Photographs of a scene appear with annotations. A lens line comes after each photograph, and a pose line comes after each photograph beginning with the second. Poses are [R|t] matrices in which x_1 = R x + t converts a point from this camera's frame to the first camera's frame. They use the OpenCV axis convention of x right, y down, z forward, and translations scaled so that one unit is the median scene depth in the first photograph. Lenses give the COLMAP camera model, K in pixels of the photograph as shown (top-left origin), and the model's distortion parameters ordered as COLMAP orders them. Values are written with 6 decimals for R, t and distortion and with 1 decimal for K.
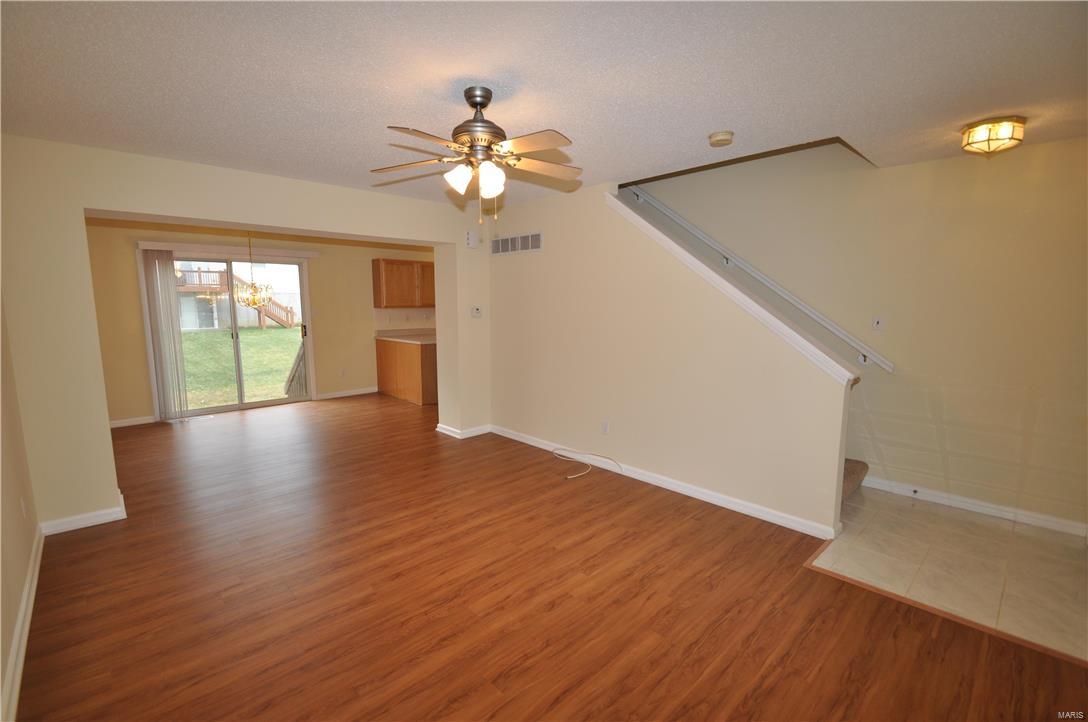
lens RADIAL K [[479.5, 0, 539.4], [0, 479.5, 366.1], [0, 0, 1]] dist [-0.003415, -0.000980]
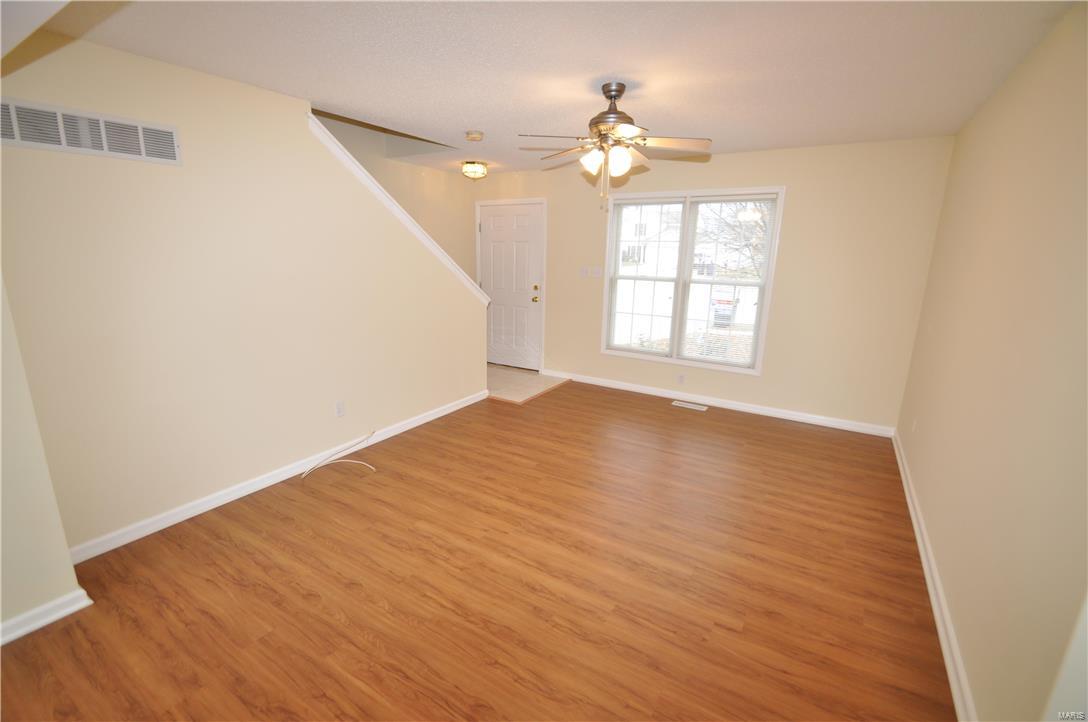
lens RADIAL K [[479.3, 0, 543.4], [0, 479.3, 356.4], [0, 0, 1]] dist [0.001249, -0.000064]
pose [[-0.251669, -0.221490, 0.942128, -0.918724], [0.117319, 0.959300, 0.256866, -0.169921], [-0.960676, 0.175175, -0.215441, 1.038867]]
